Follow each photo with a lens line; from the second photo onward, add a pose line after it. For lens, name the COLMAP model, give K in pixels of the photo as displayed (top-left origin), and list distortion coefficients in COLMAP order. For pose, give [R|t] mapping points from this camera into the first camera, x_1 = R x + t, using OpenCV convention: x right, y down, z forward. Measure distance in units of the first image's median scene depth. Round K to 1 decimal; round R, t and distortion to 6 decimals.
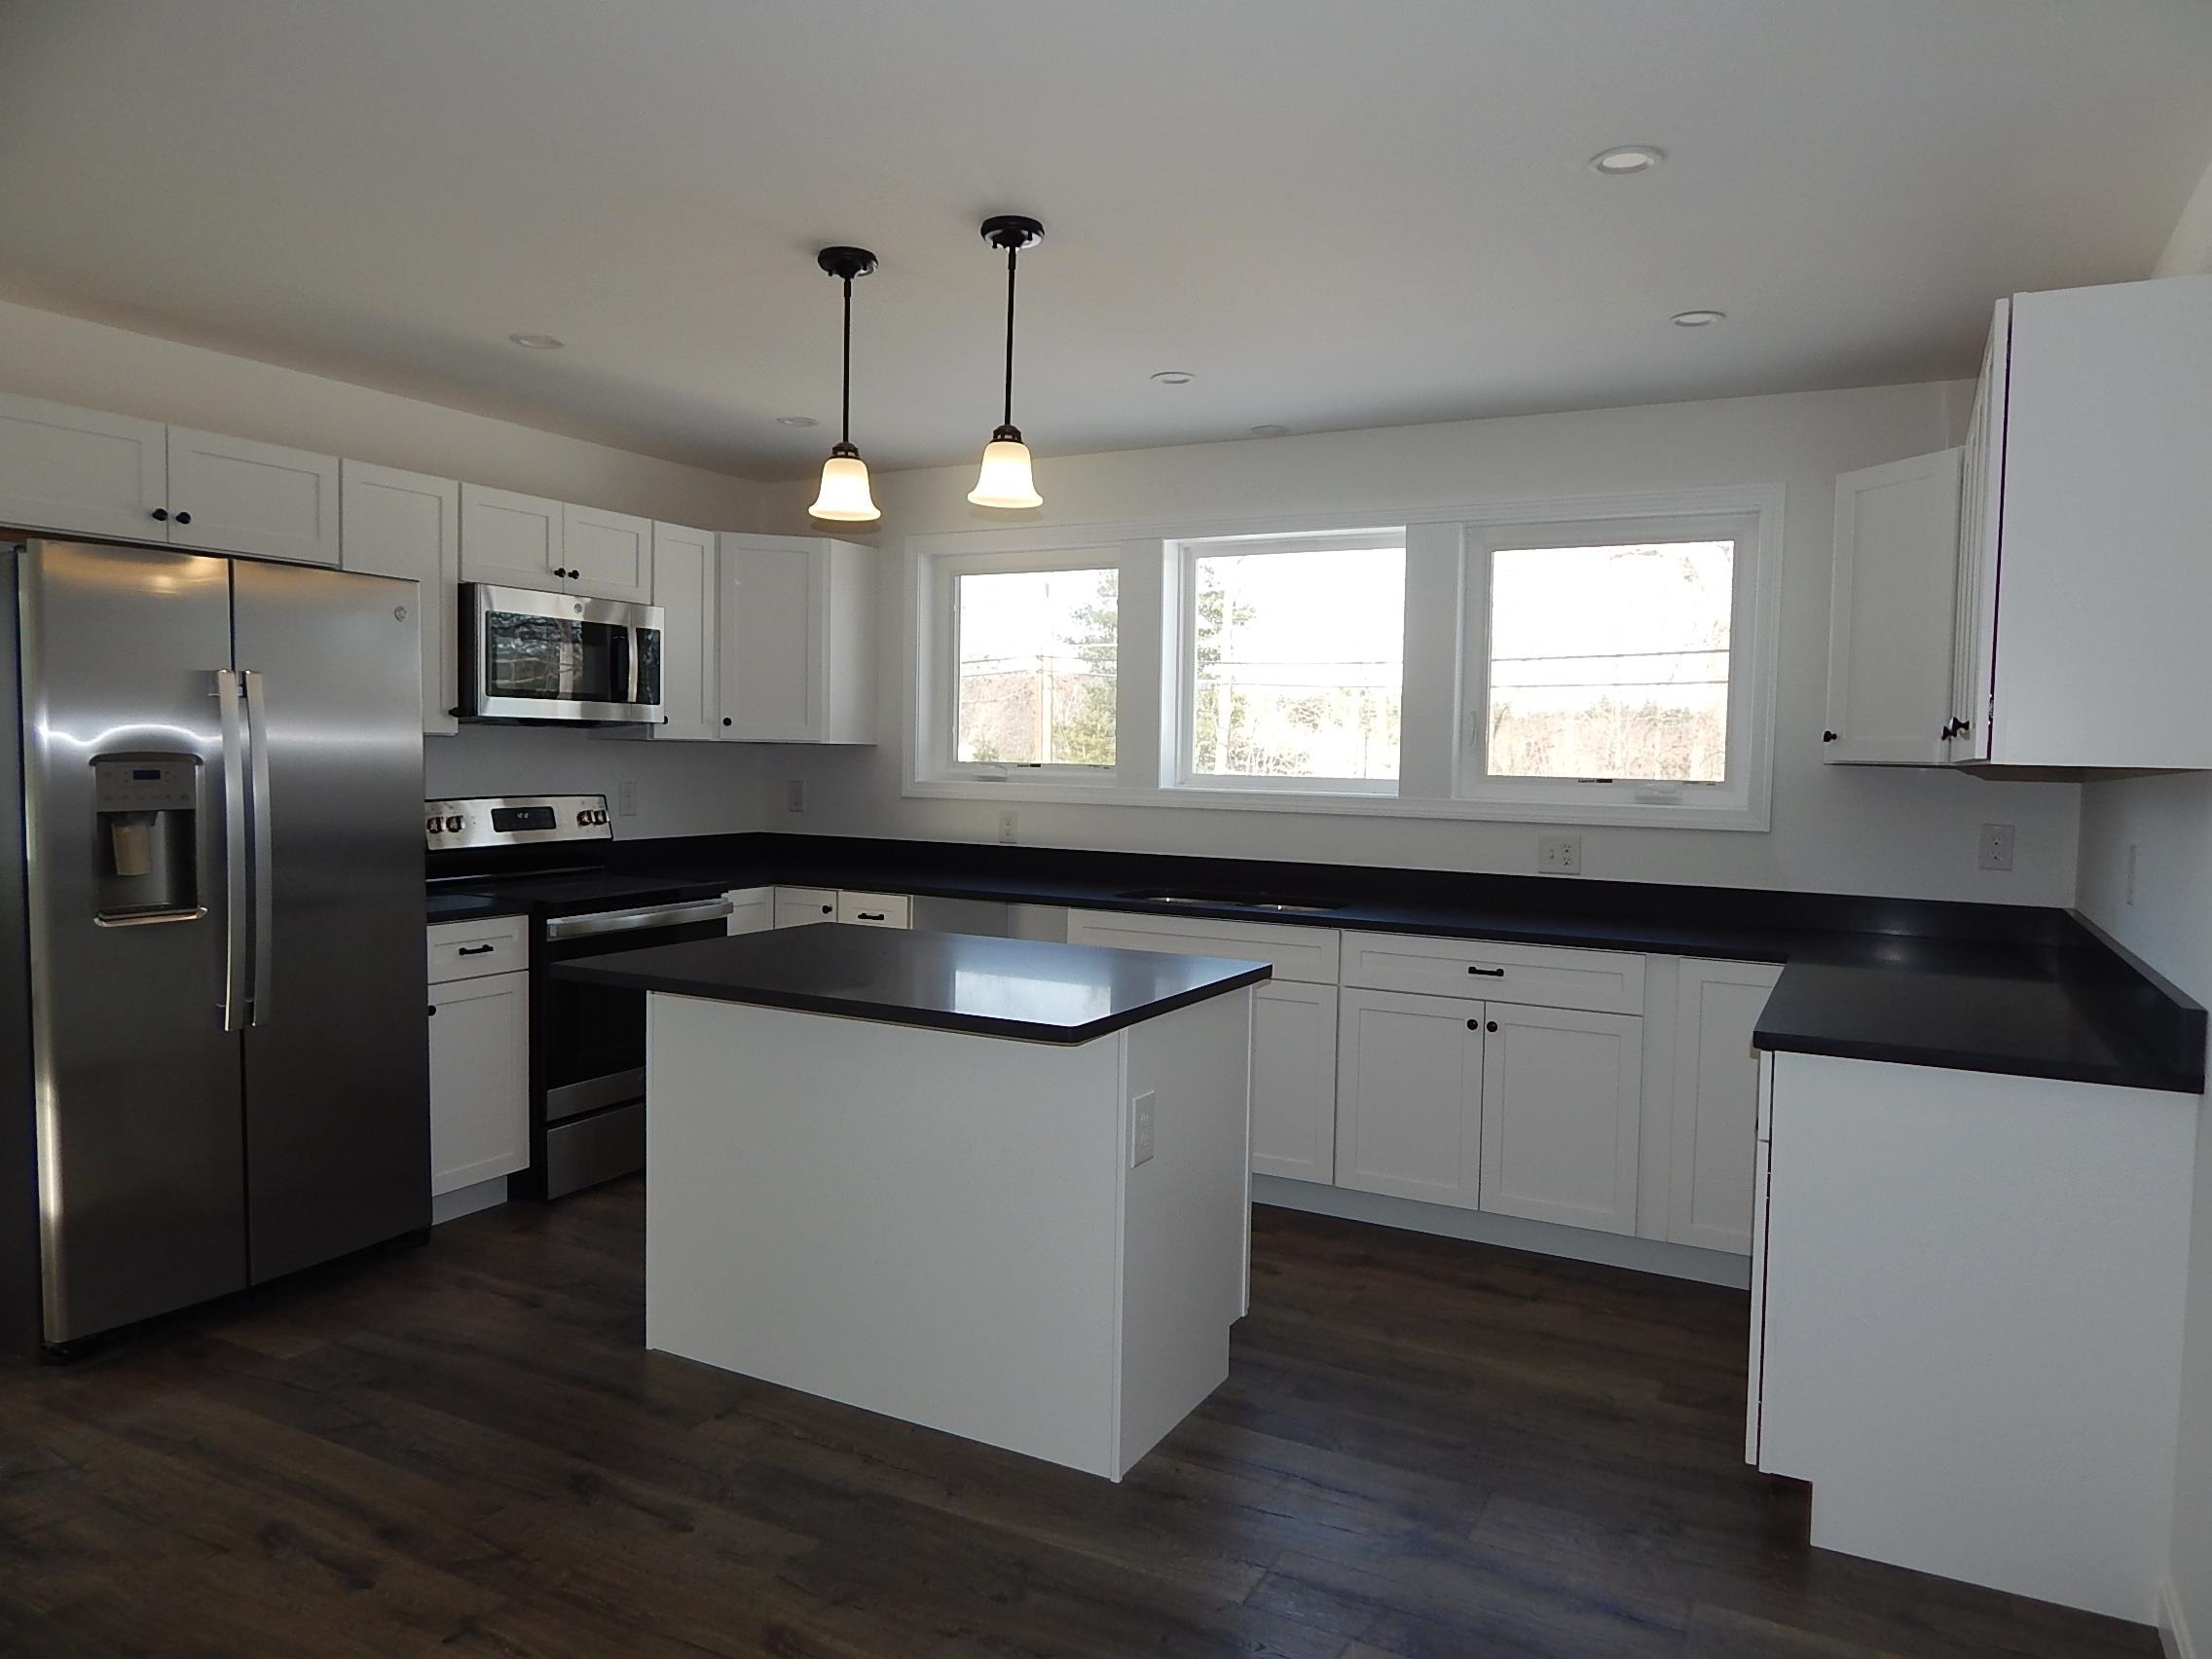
lens RADIAL K [[1453.1, 0, 1104.9], [0, 1453.1, 907.8], [0, 0, 1]] dist [-0.006134, -0.002026]
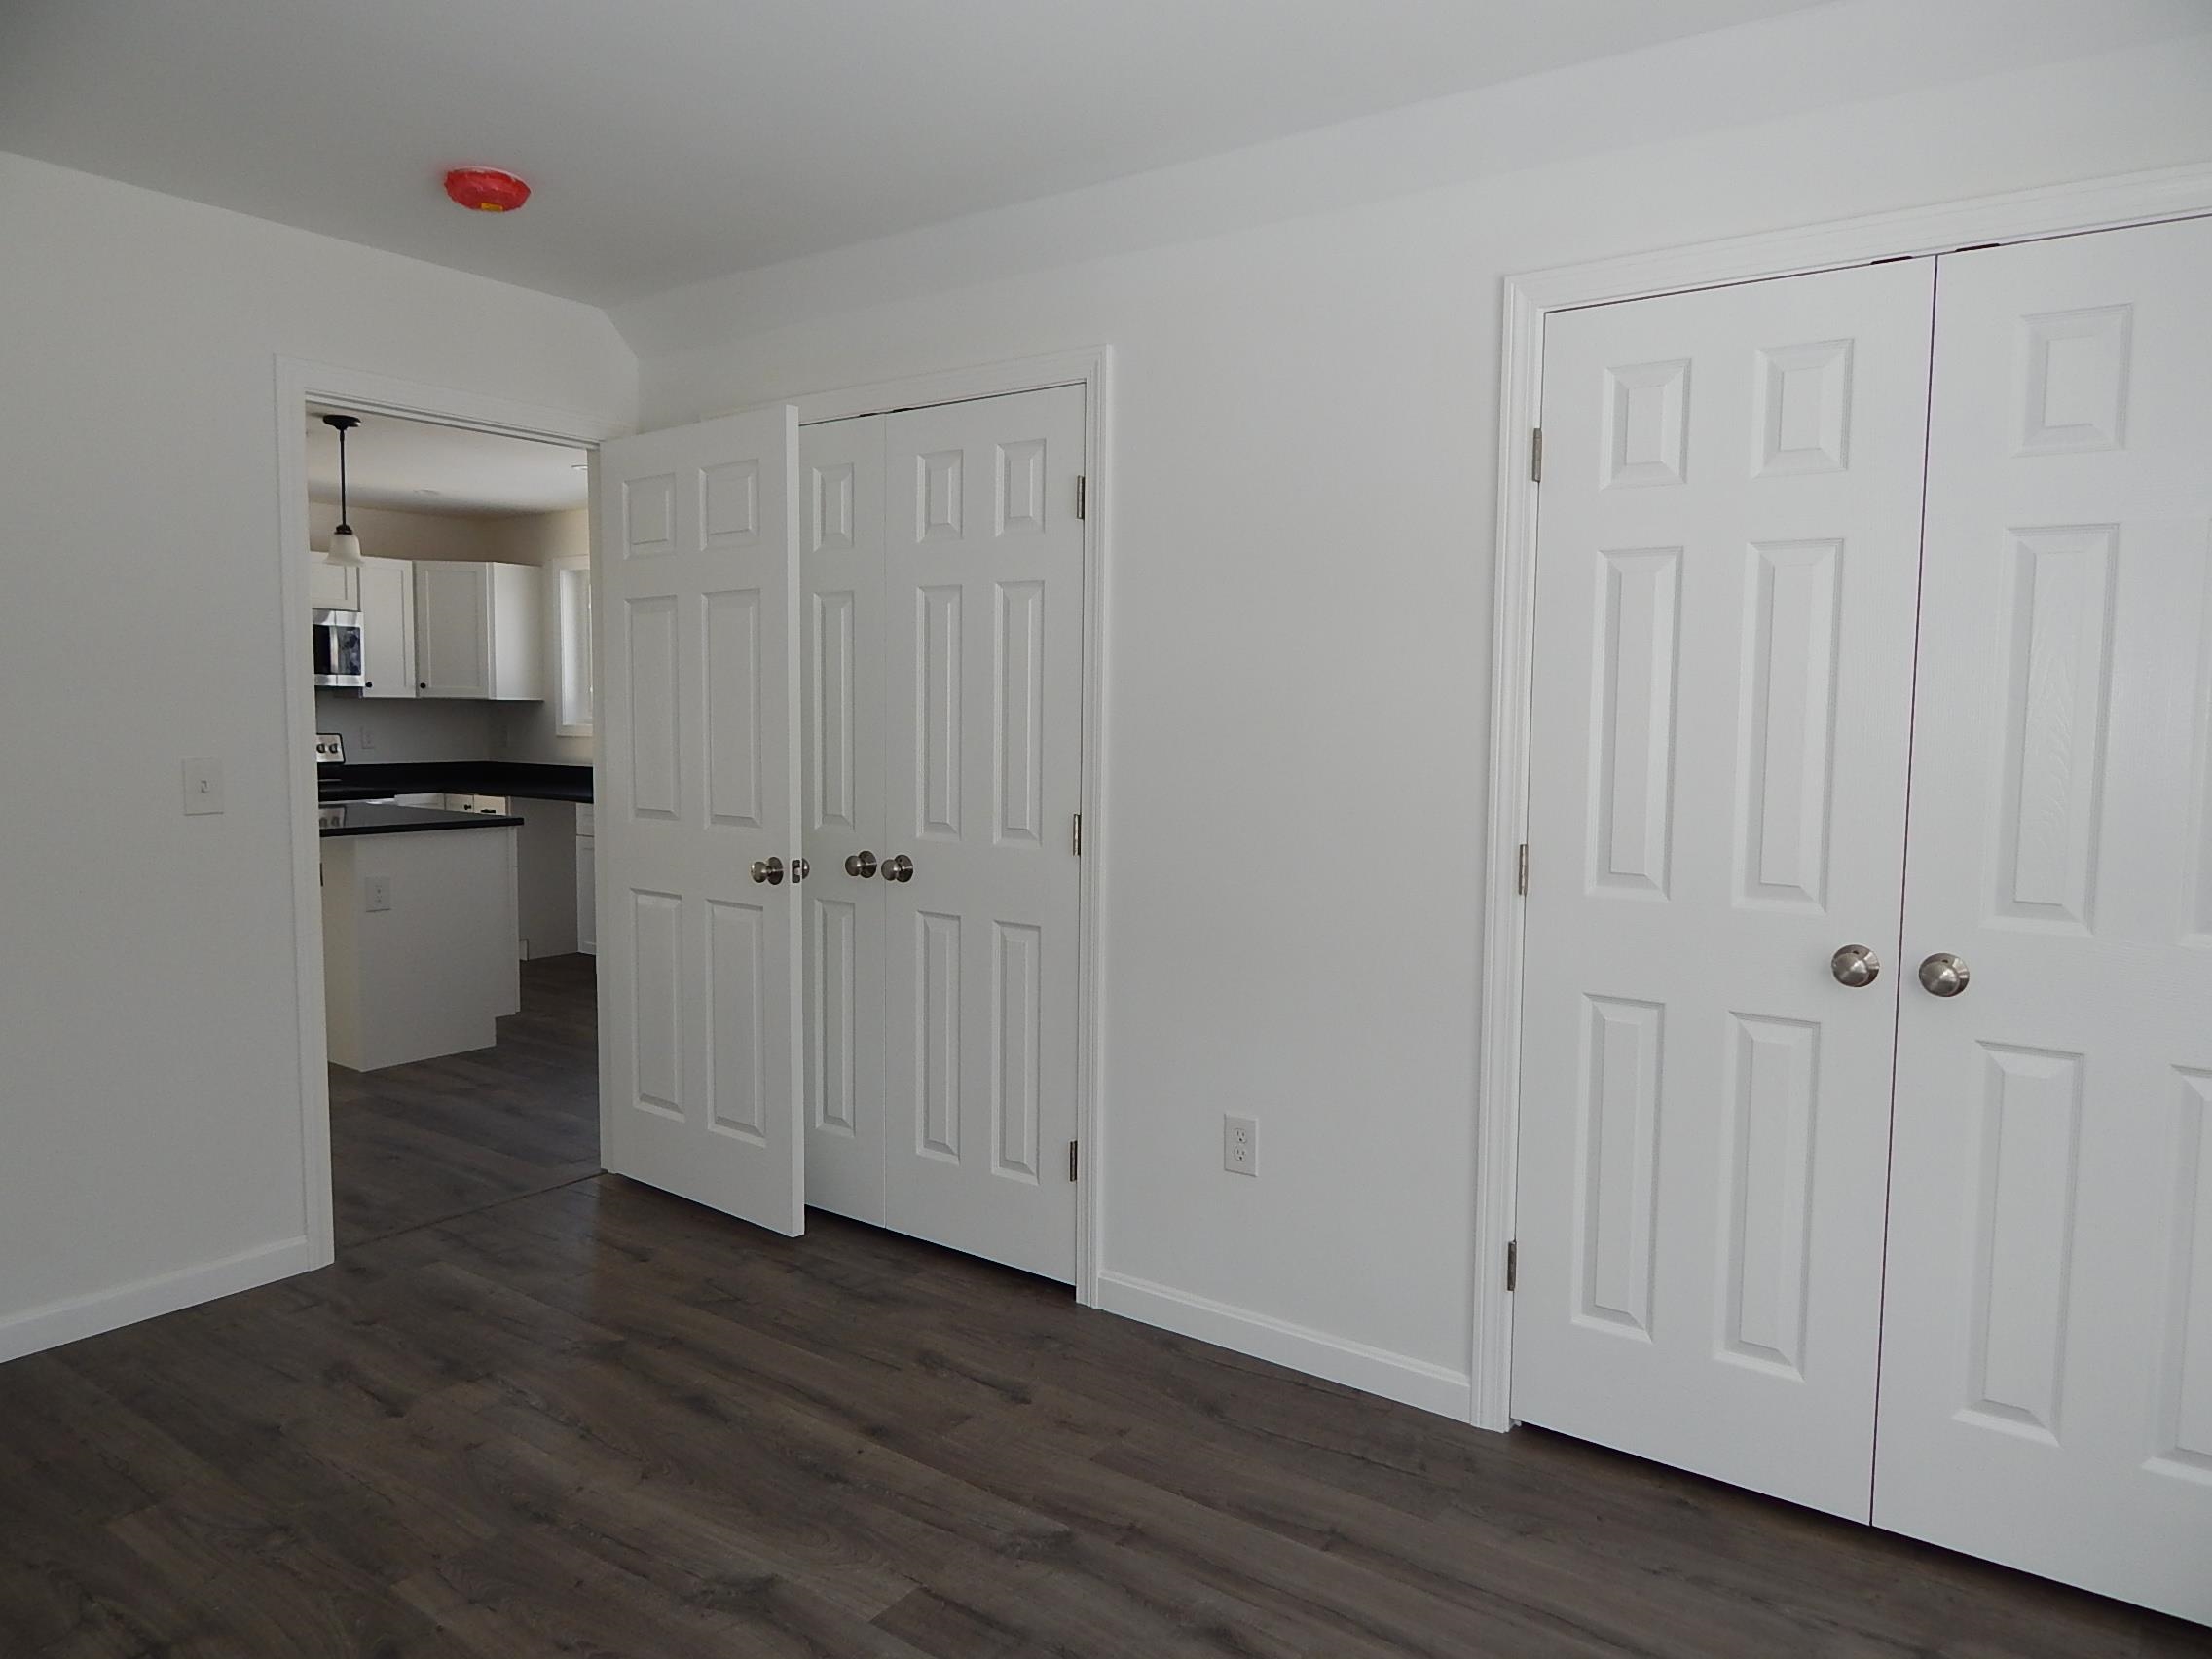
lens RADIAL K [[1478.1, 0, 1107.8], [0, 1478.1, 839.6], [0, 0, 1]] dist [0.005336, 0.001280]
pose [[0.991454, 0.006650, -0.130285, 0.654532], [-0.010444, 0.999540, -0.028459, 0.069229], [0.130036, 0.029576, 0.991068, -0.434454]]
